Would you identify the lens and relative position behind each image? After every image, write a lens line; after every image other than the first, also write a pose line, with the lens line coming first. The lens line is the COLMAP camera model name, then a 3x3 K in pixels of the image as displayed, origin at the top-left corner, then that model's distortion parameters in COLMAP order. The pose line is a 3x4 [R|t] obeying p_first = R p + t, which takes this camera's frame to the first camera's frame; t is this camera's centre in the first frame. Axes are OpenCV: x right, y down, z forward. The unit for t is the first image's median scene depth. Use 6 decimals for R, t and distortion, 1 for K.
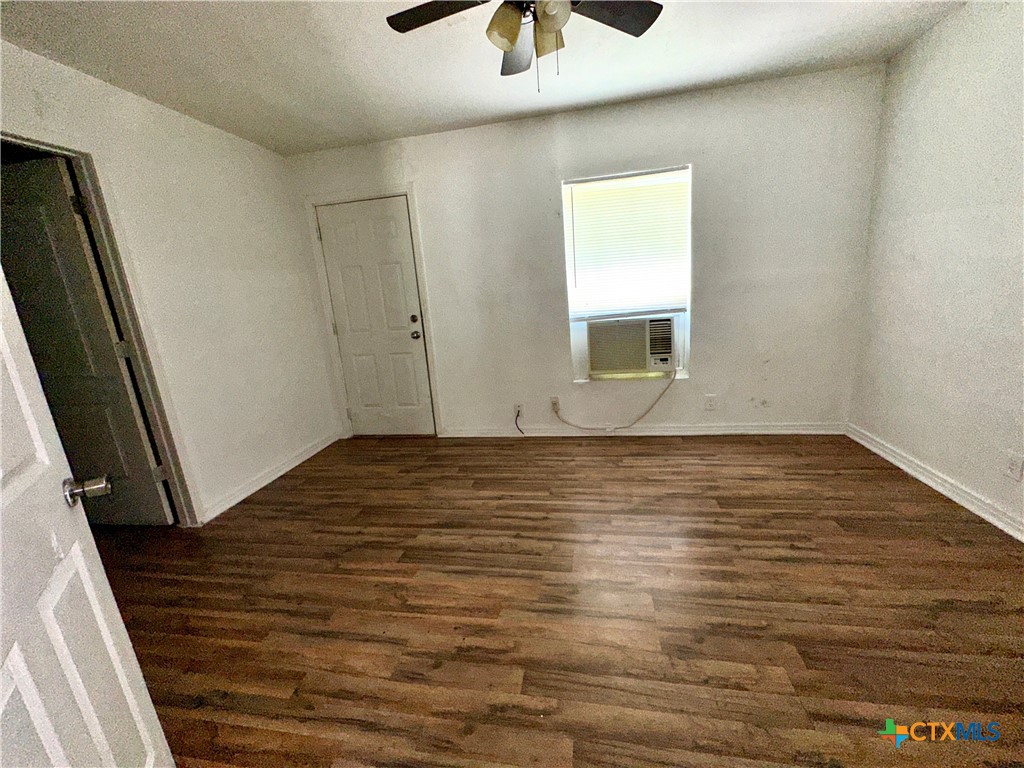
lens RADIAL K [[409.2, 0, 512.0], [0, 409.2, 384.0], [0, 0, 1]] dist [-0.000544, 0.000130]
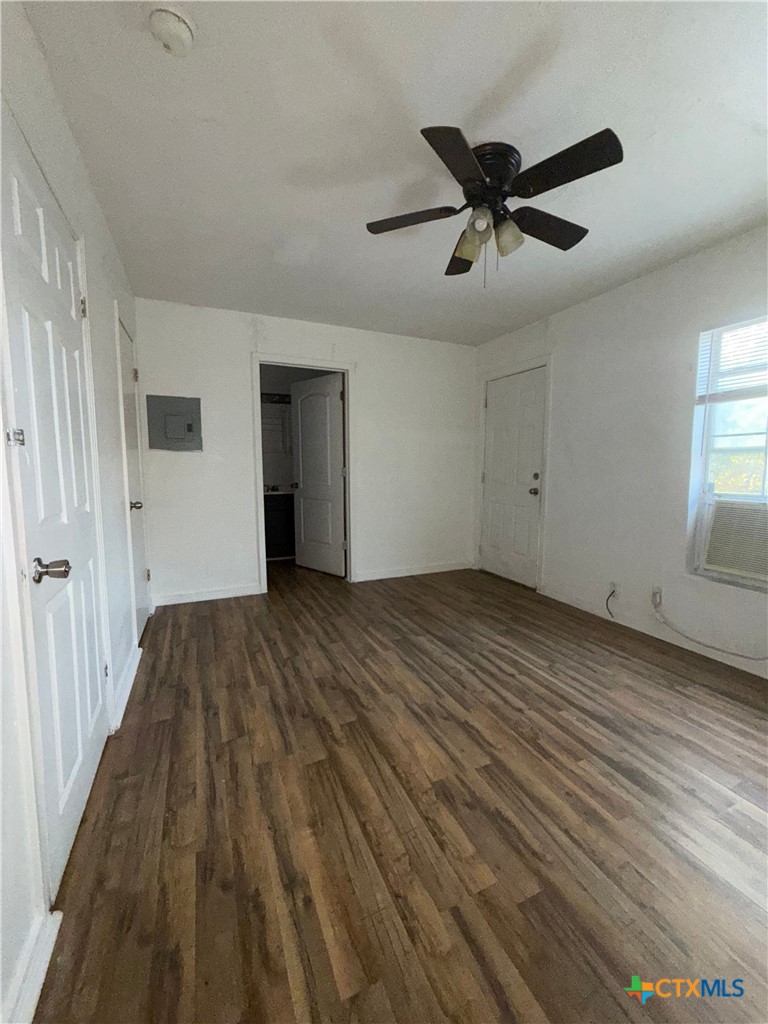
lens RADIAL K [[408.8, 0, 384.4], [0, 408.8, 509.4], [0, 0, 1]] dist [0.000527, -0.000232]
pose [[0.567810, 0.165555, -0.806340, 0.664902], [-0.235820, 0.971224, 0.033349, -0.025625], [0.788658, 0.171215, 0.590512, 0.099640]]
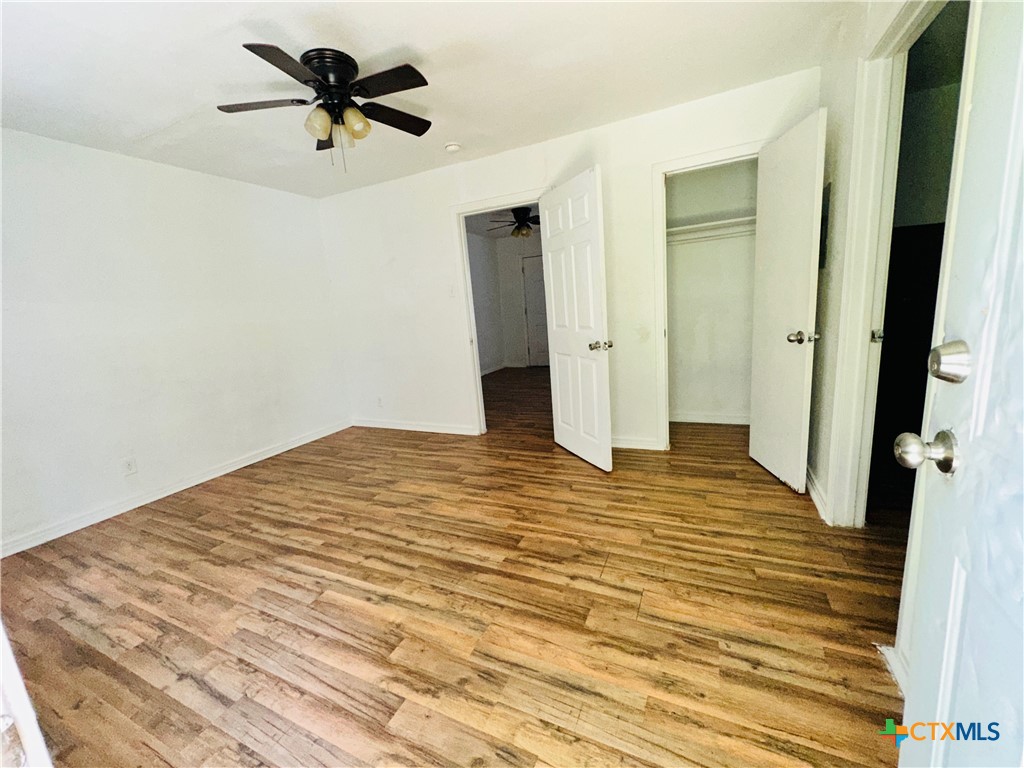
lens RADIAL K [[409.2, 0, 512.0], [0, 409.2, 384.0], [0, 0, 1]] dist [-0.000544, 0.000130]
pose [[-0.953697, 0.102001, 0.282944, -0.544973], [0.209677, 0.899927, 0.382319, -0.316540], [-0.215632, 0.423943, -0.879645, 1.629034]]
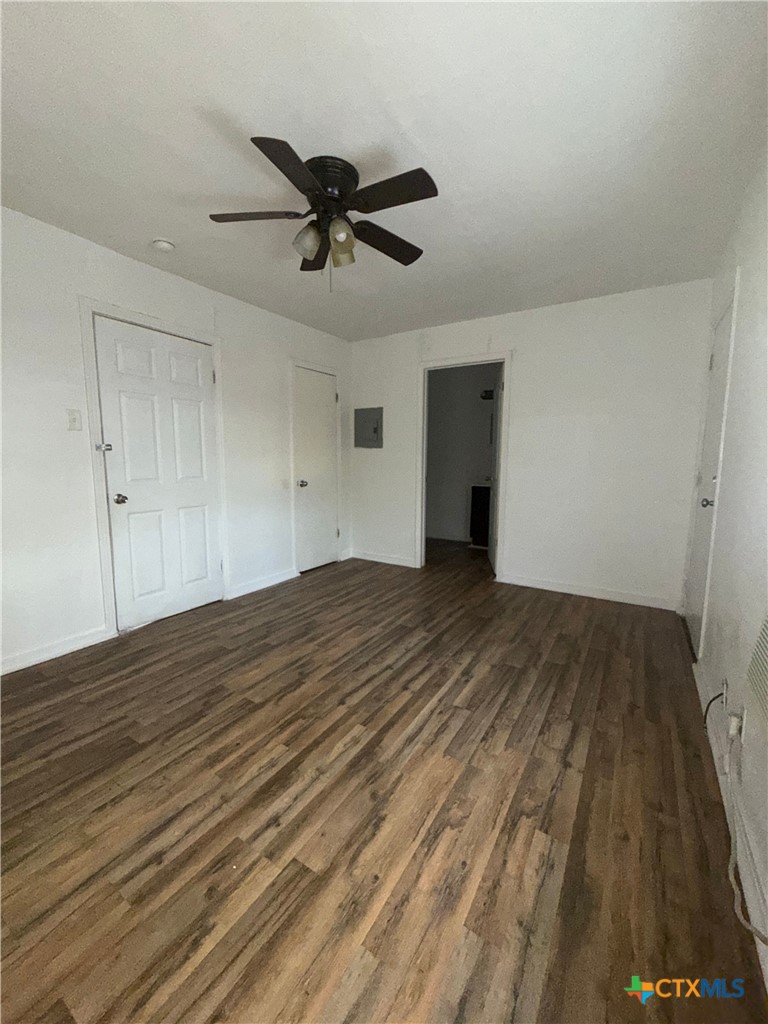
lens RADIAL K [[408.8, 0, 384.4], [0, 408.8, 509.4], [0, 0, 1]] dist [0.000527, -0.000232]
pose [[-0.371587, 0.189691, -0.908812, 0.883611], [-0.193373, 0.941621, 0.275604, -0.301321], [0.908036, 0.278151, -0.313213, 1.172417]]
